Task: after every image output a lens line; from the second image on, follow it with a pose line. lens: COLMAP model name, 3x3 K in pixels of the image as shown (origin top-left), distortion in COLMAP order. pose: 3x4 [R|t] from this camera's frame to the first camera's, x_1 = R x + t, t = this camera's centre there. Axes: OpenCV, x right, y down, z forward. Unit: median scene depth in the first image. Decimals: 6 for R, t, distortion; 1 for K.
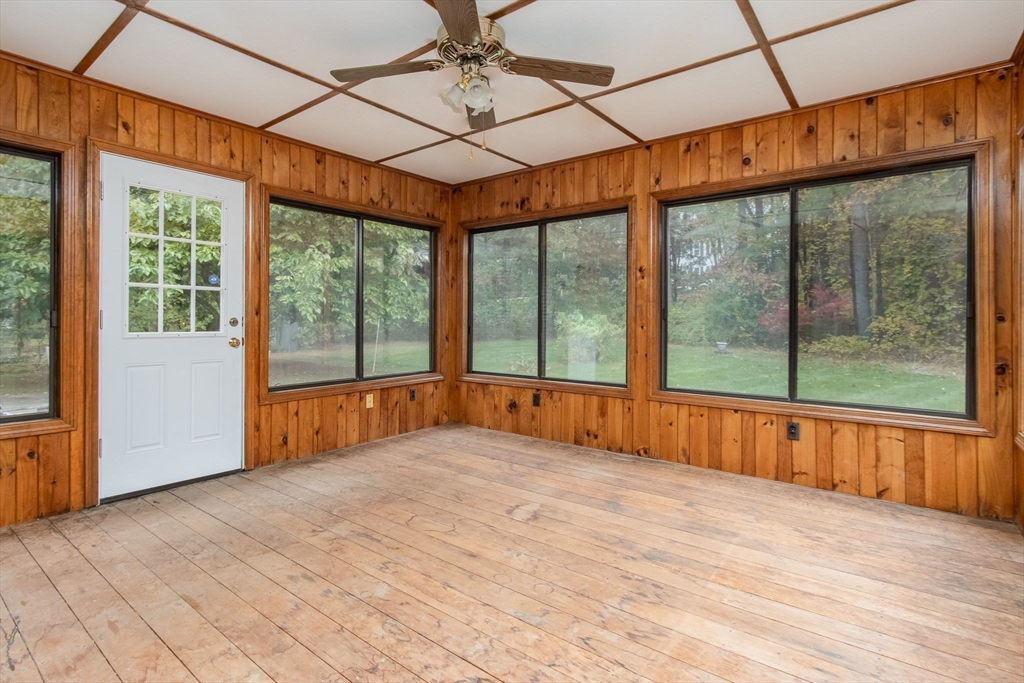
lens RADIAL K [[504.6, 0, 492.6], [0, 504.6, 323.0], [0, 0, 1]] dist [-0.003991, 0.000380]
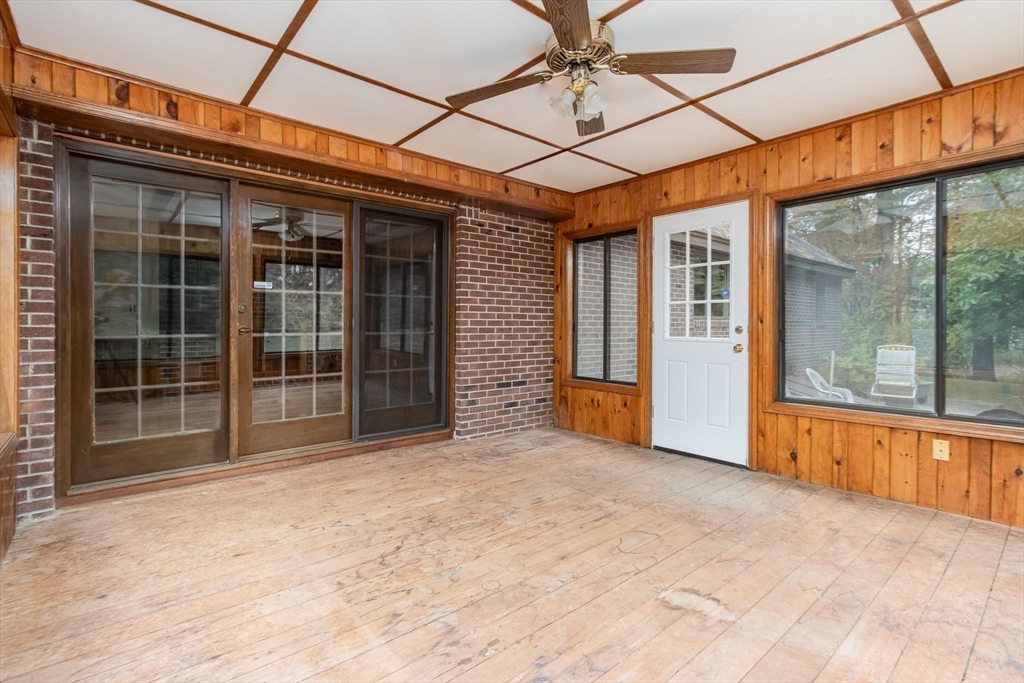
lens RADIAL K [[480.1, 0, 506.4], [0, 480.1, 325.0], [0, 0, 1]] dist [-0.007361, 0.000857]
pose [[-0.191283, -0.008003, -0.981502, 0.790202], [-0.008596, 0.999942, -0.006478, -0.001551], [0.981497, 0.007198, -0.191341, 0.901139]]
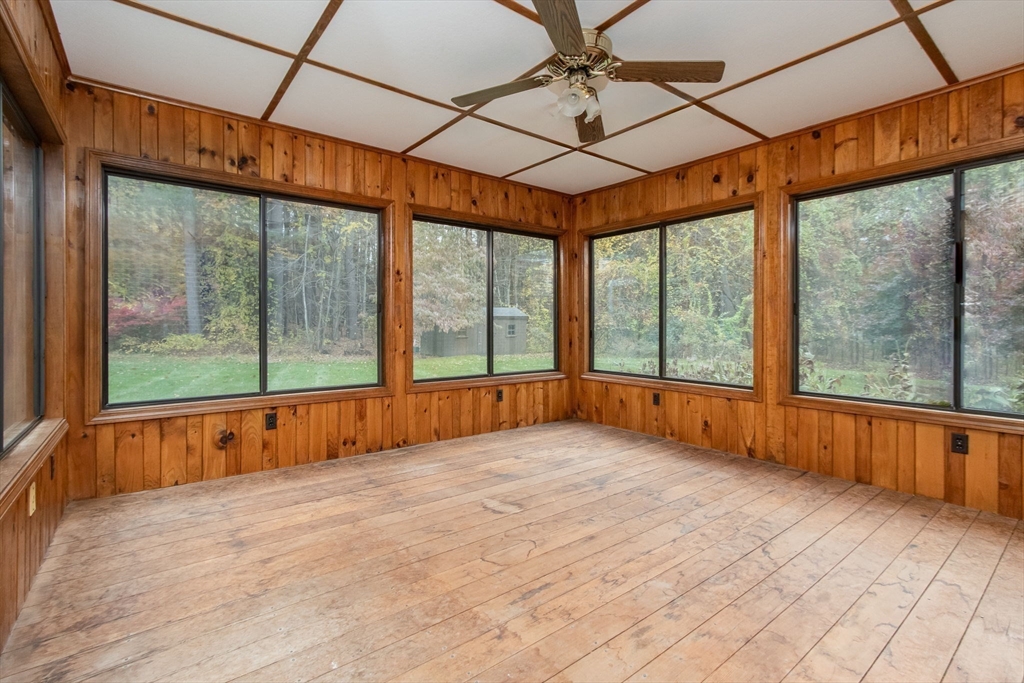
lens RADIAL K [[468.0, 0, 506.7], [0, 468.0, 325.1], [0, 0, 1]] dist [-0.004760, 0.000444]
pose [[0.233538, -0.008414, 0.972311, -0.887951], [0.003877, 0.999963, 0.007722, -0.002715], [-0.972340, 0.001966, 0.233562, 0.793685]]
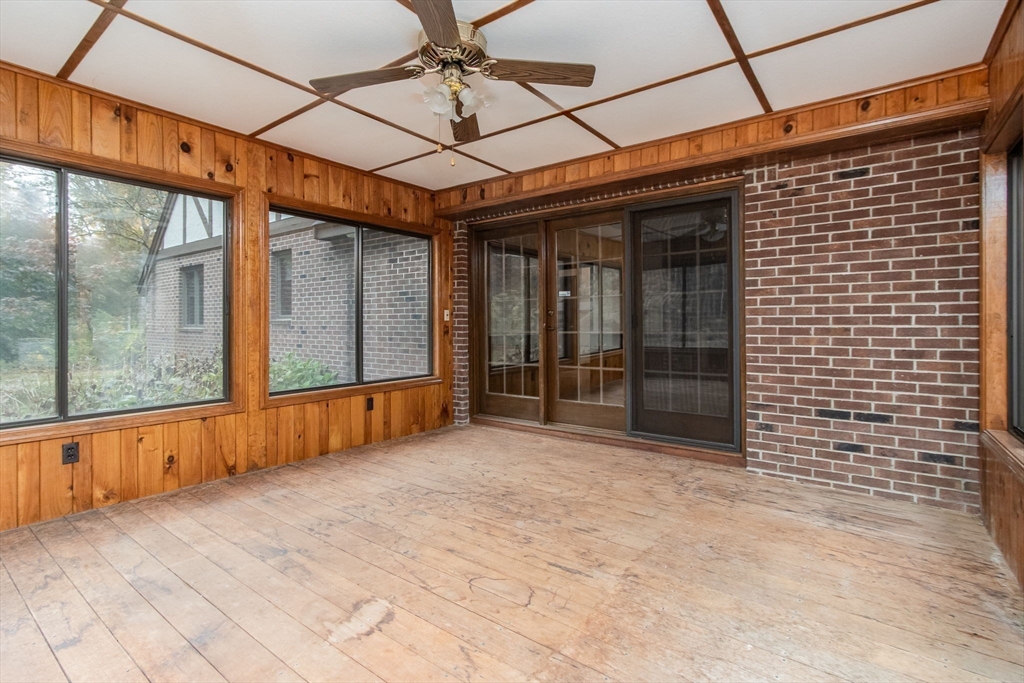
lens RADIAL K [[480.1, 0, 506.4], [0, 480.1, 325.0], [0, 0, 1]] dist [-0.007361, 0.000857]
pose [[-0.999460, -0.004256, -0.032586, -0.102110], [-0.004456, 0.999972, 0.006080, -0.013259], [0.032559, 0.006222, -0.999450, 1.686043]]
